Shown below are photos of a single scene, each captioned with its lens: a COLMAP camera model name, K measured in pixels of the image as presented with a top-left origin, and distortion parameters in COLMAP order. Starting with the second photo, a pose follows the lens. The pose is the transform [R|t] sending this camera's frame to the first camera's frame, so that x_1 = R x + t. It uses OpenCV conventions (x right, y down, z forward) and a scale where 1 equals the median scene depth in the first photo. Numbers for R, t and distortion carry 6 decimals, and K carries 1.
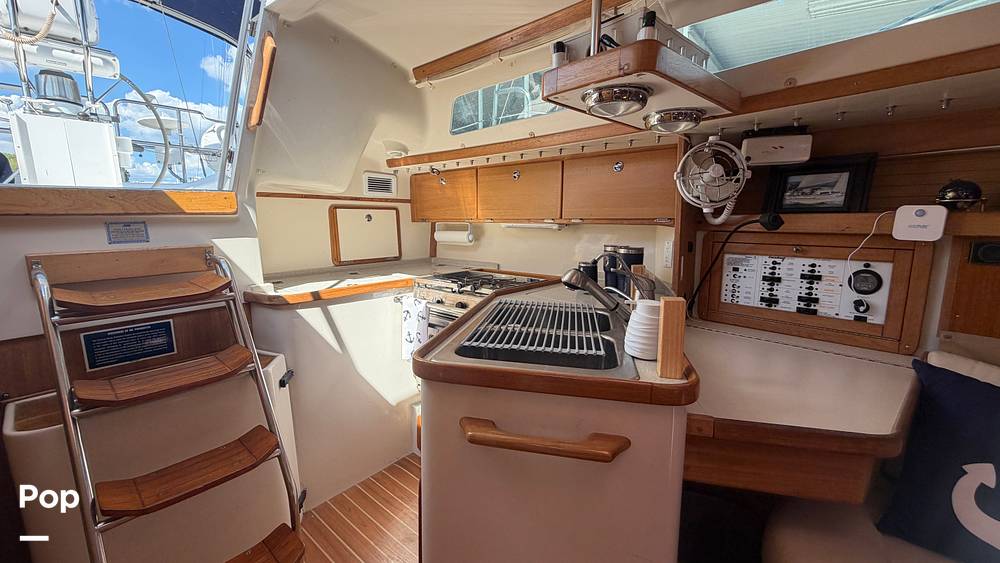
lens RADIAL K [[399.2, 0, 498.8], [0, 399.2, 283.6], [0, 0, 1]] dist [-0.000636, 0.000104]
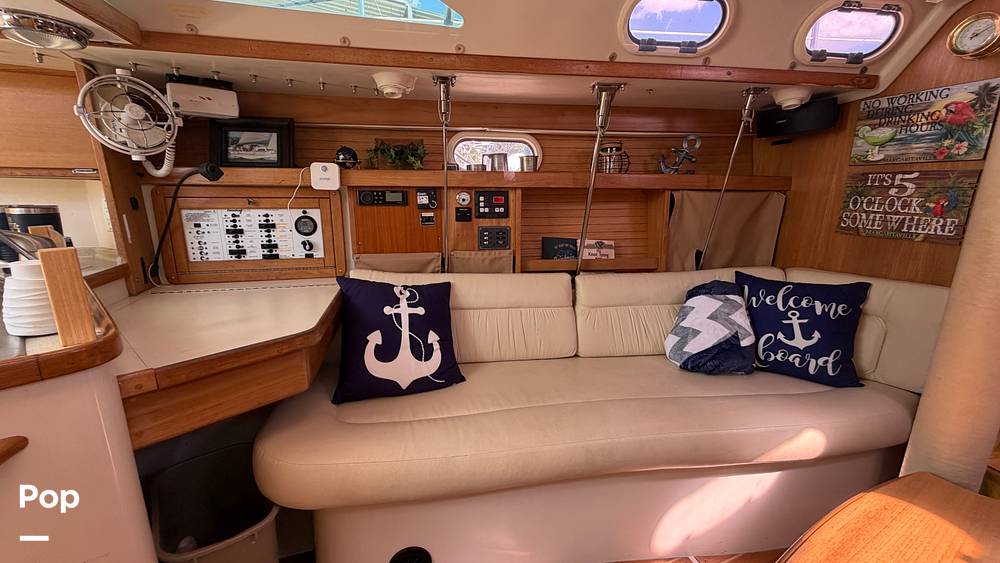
lens RADIAL K [[399.2, 0, 495.1], [0, 399.2, 279.6], [0, 0, 1]] dist [-0.000636, 0.000104]
pose [[0.459746, -0.188167, 0.867886, 0.078928], [0.131823, 0.980927, 0.142845, 0.060048], [-0.878212, 0.048735, 0.475782, -0.098214]]
